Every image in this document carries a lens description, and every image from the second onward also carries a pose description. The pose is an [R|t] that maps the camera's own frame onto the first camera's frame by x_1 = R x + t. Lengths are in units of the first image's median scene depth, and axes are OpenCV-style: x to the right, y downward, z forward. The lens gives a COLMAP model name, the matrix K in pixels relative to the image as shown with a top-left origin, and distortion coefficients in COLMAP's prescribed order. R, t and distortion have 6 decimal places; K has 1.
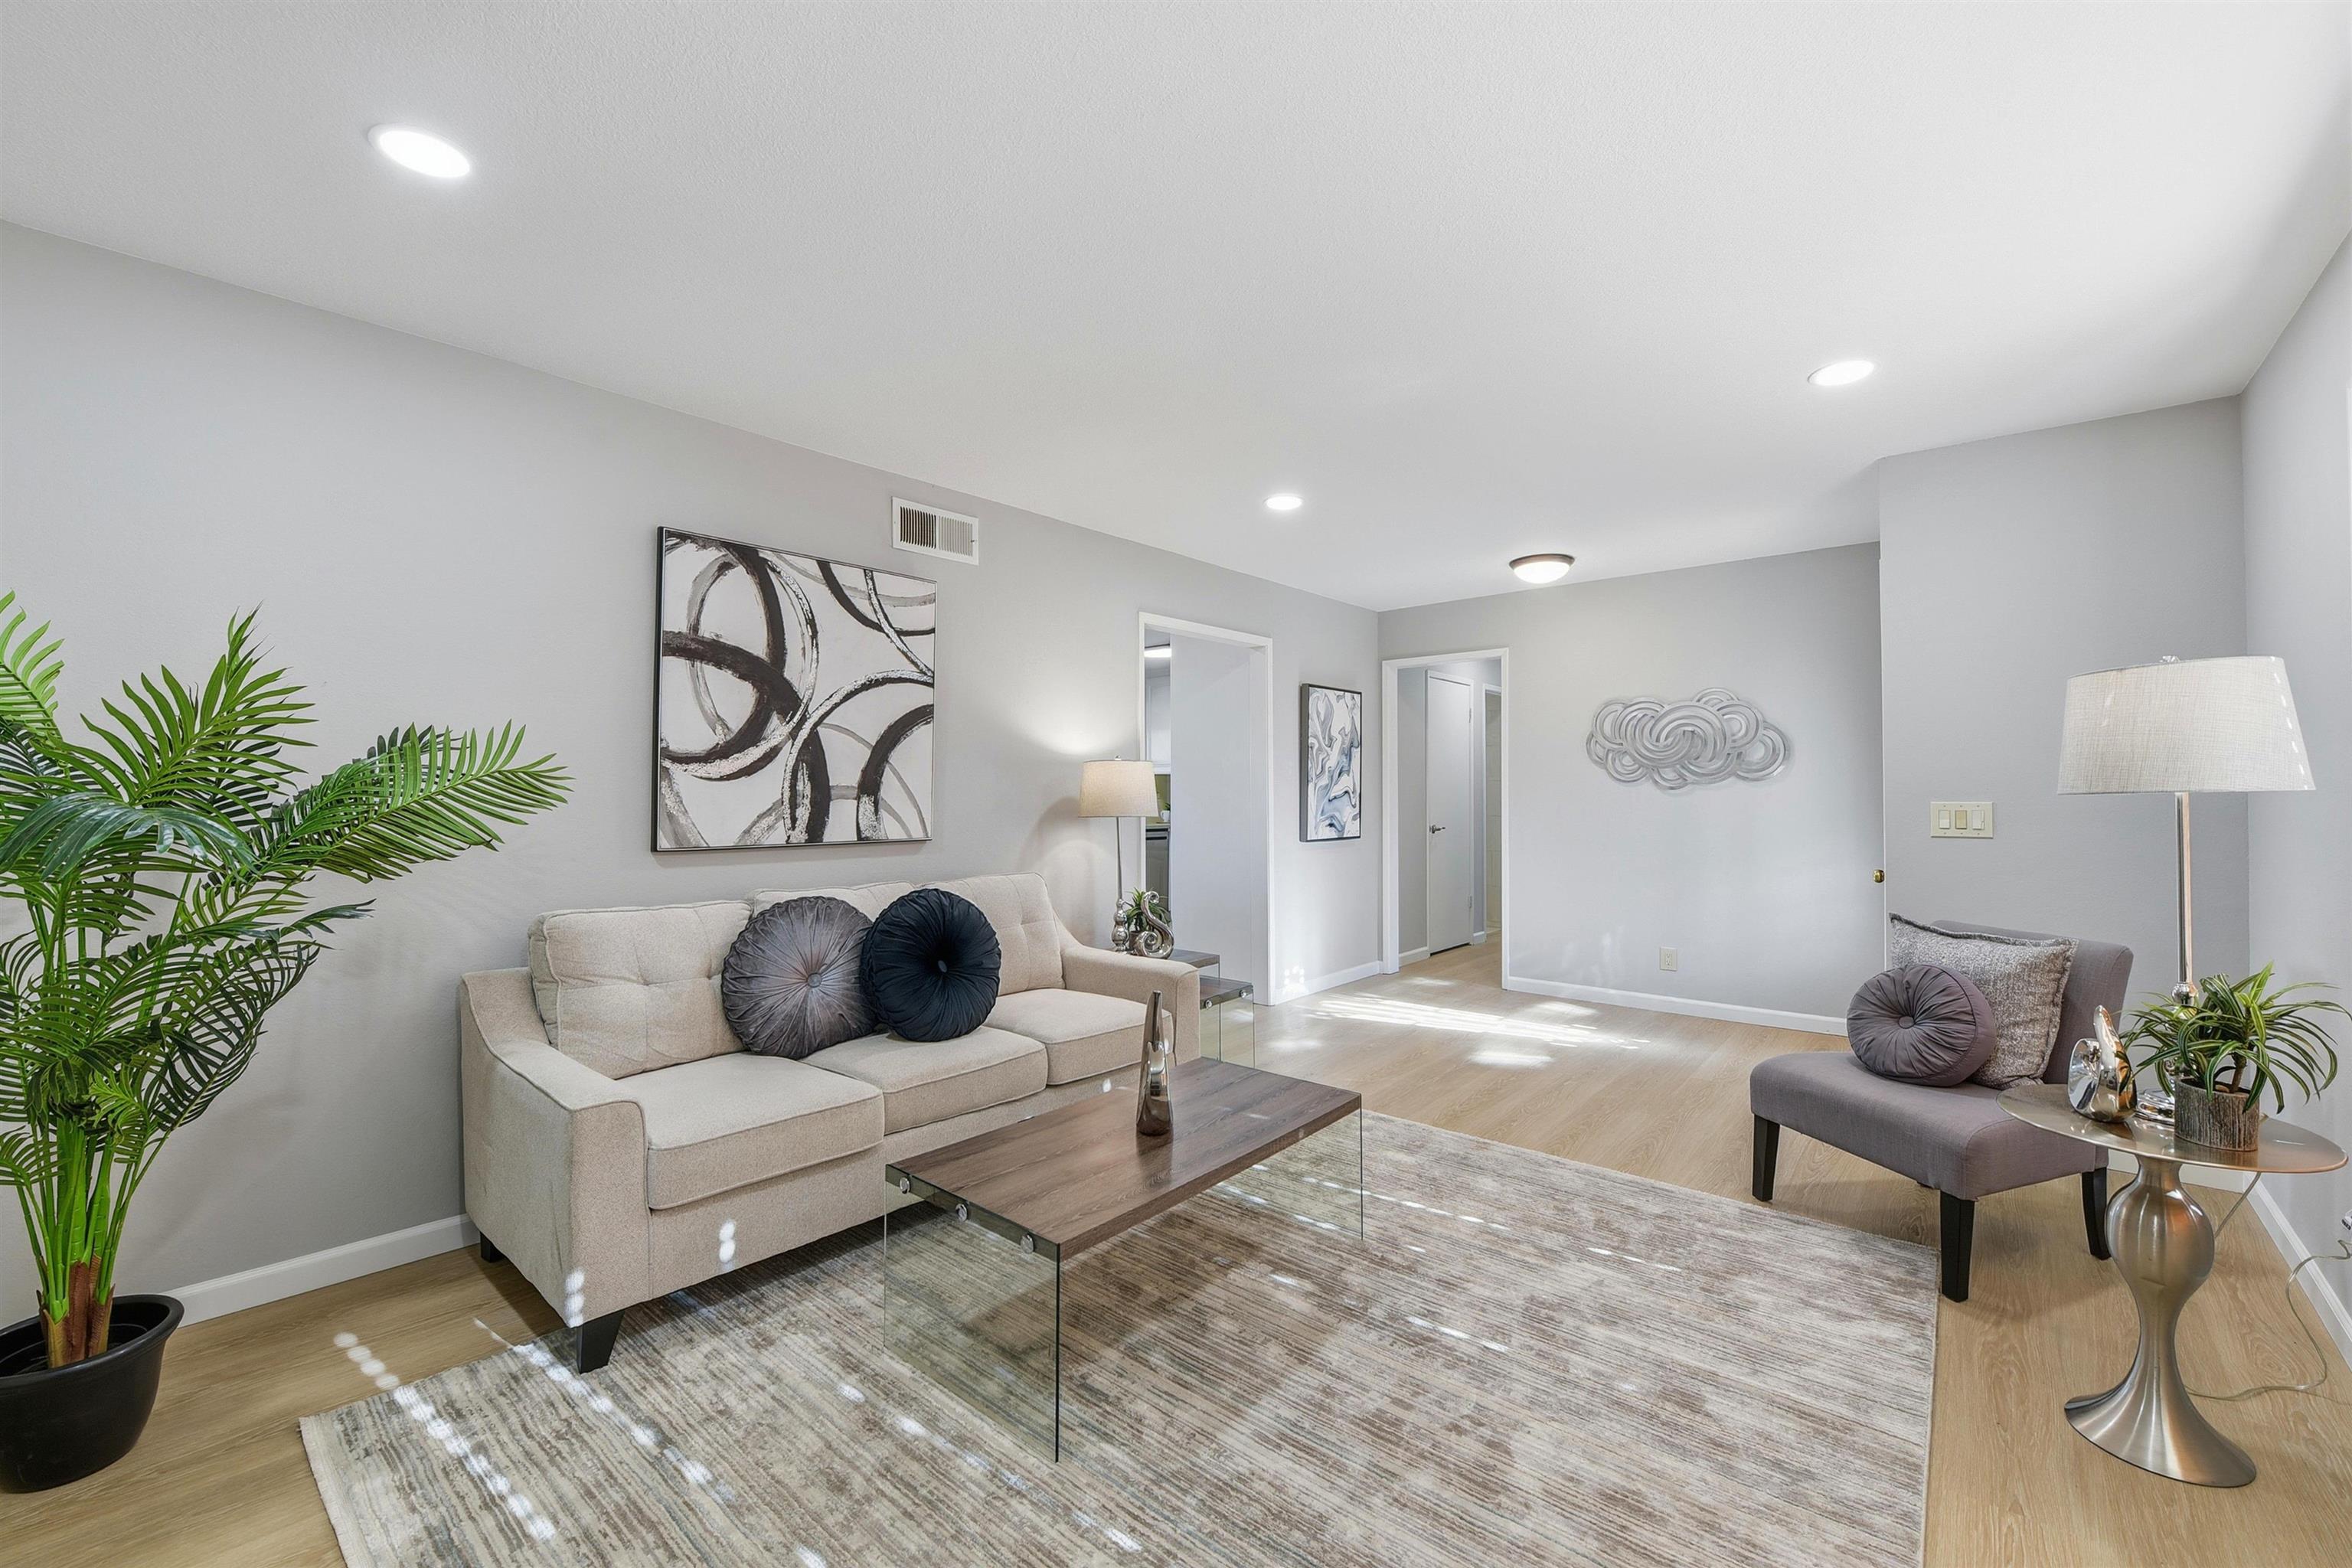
lens RADIAL K [[953.0, 0, 1176.0], [0, 953.0, 784.0], [0, 0, 1]] dist [-0.015724, -0.000082]
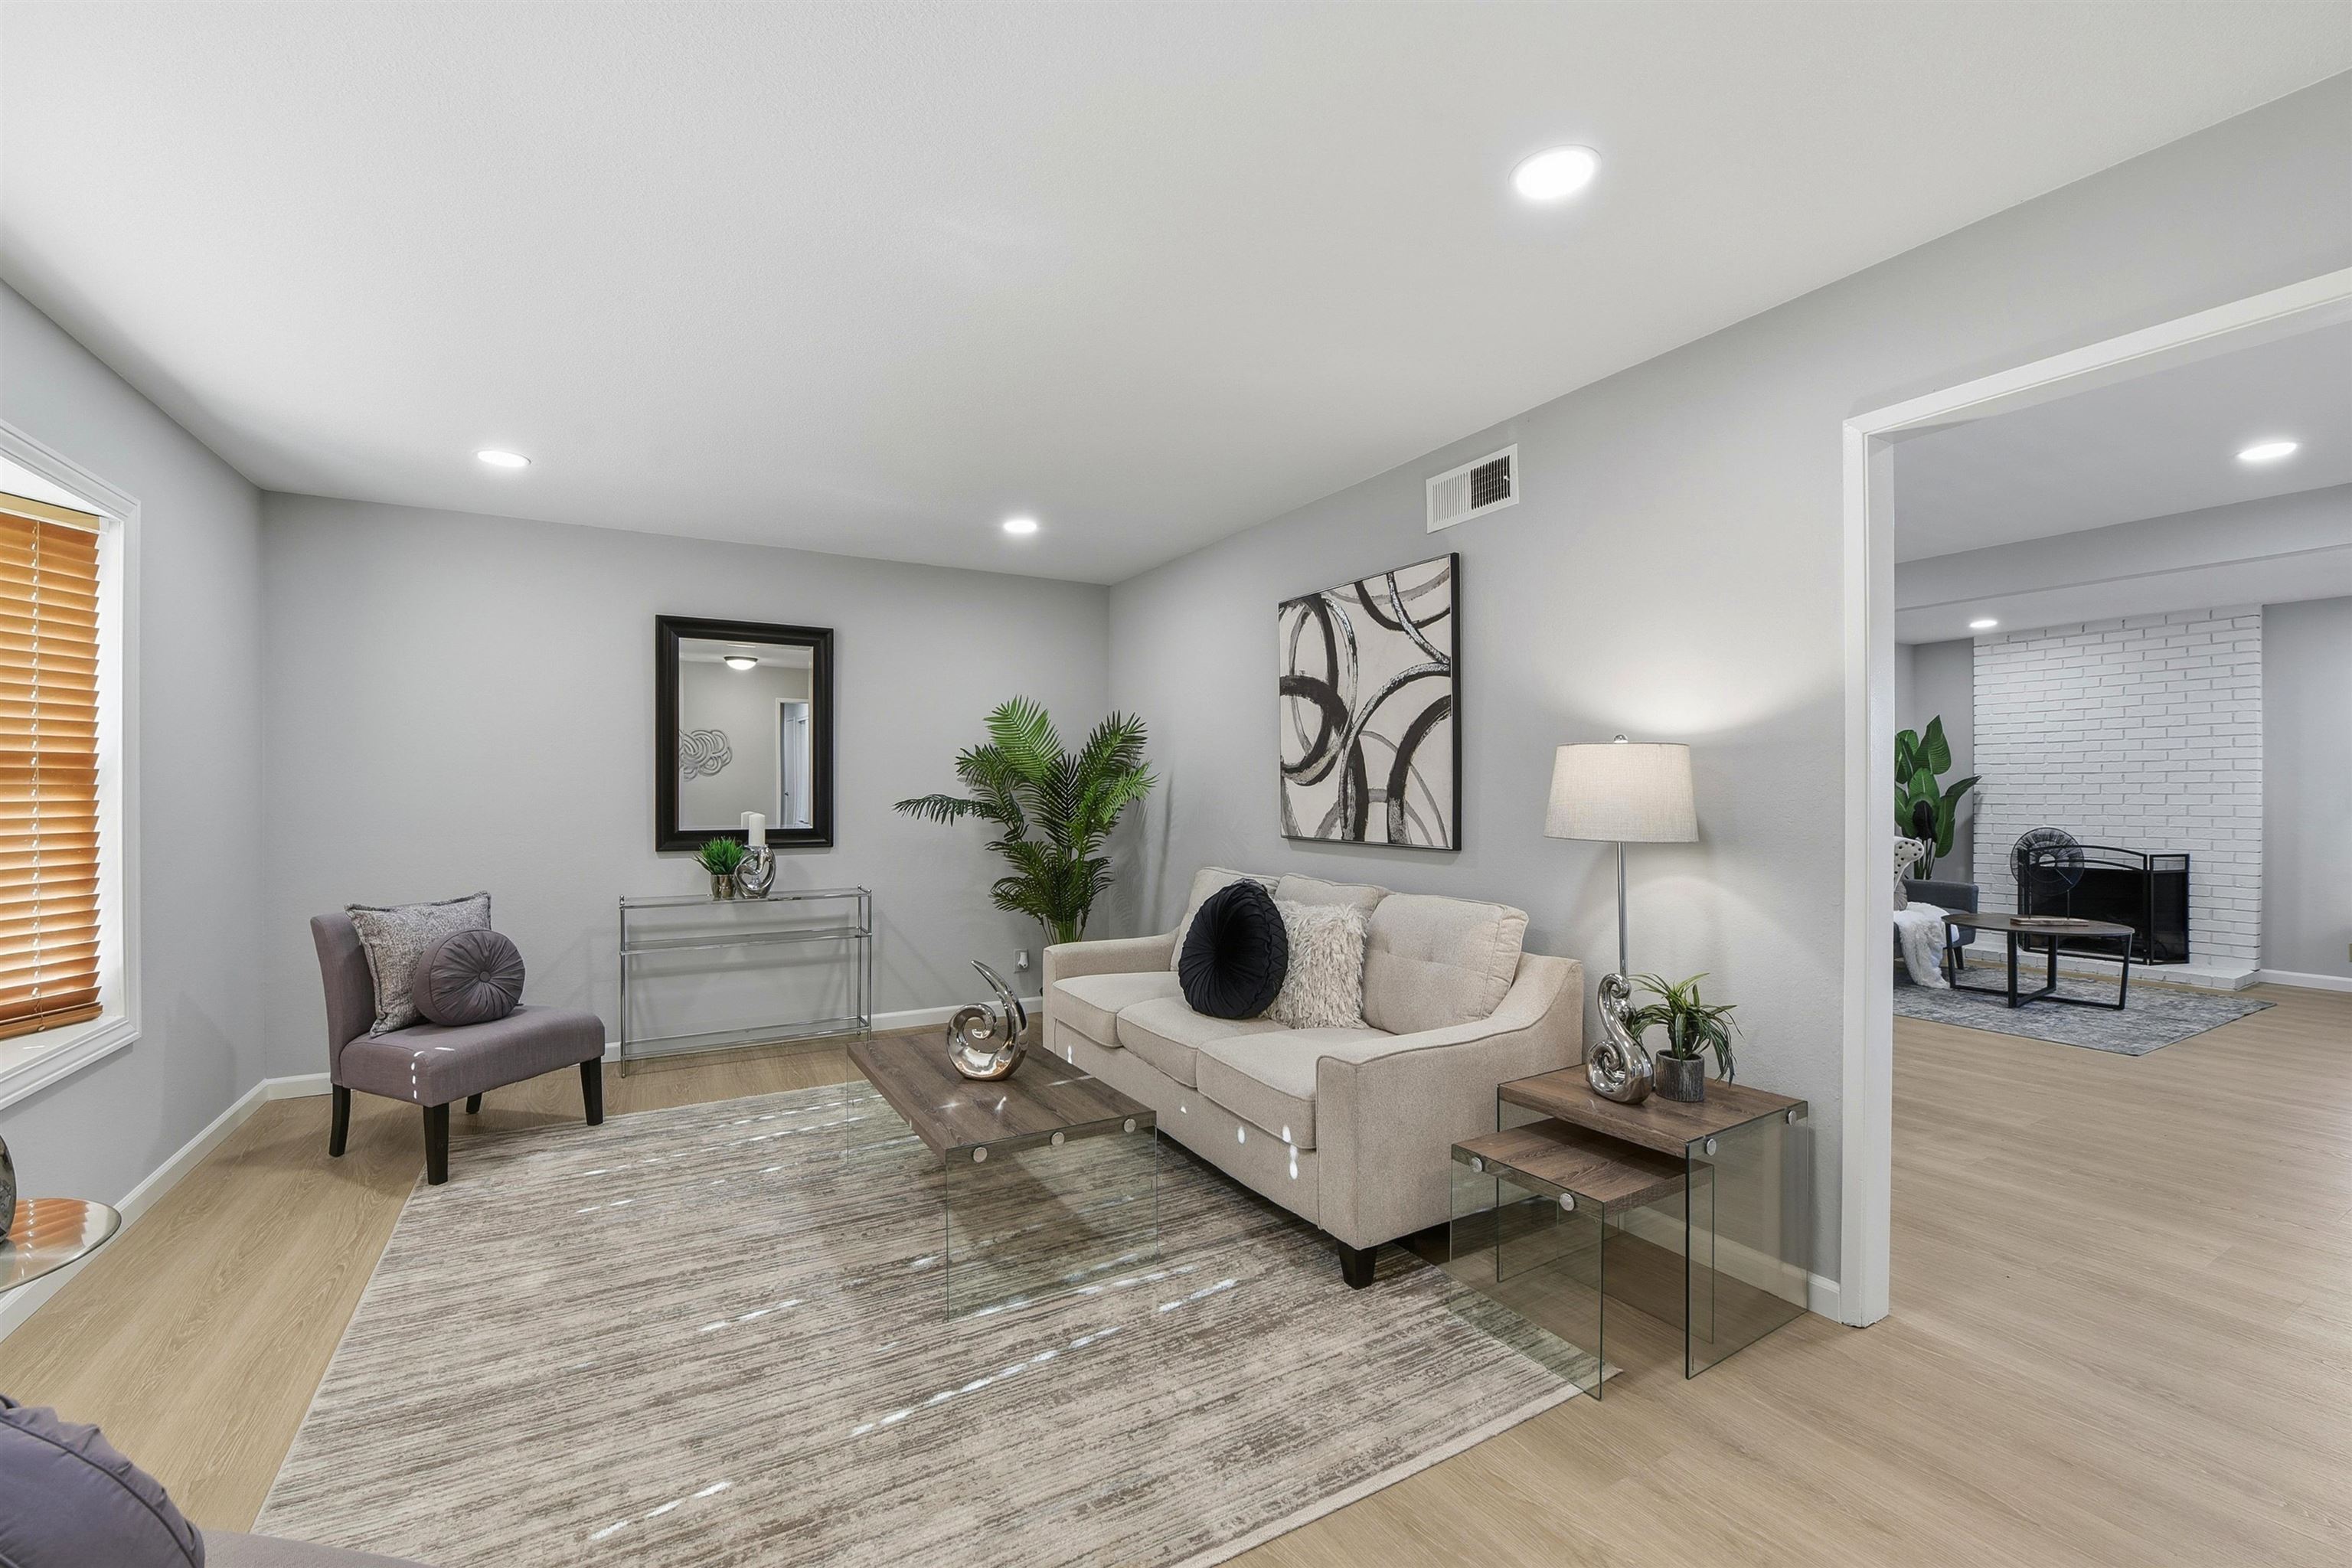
lens RADIAL K [[953.0, 0, 1176.0], [0, 953.0, 784.0], [0, 0, 1]] dist [-0.015724, -0.000082]
pose [[-0.338455, -0.000192, -0.940983, 0.722486], [0.014552, 0.999879, -0.005438, -0.001240], [0.940870, -0.015534, -0.338411, 1.172753]]
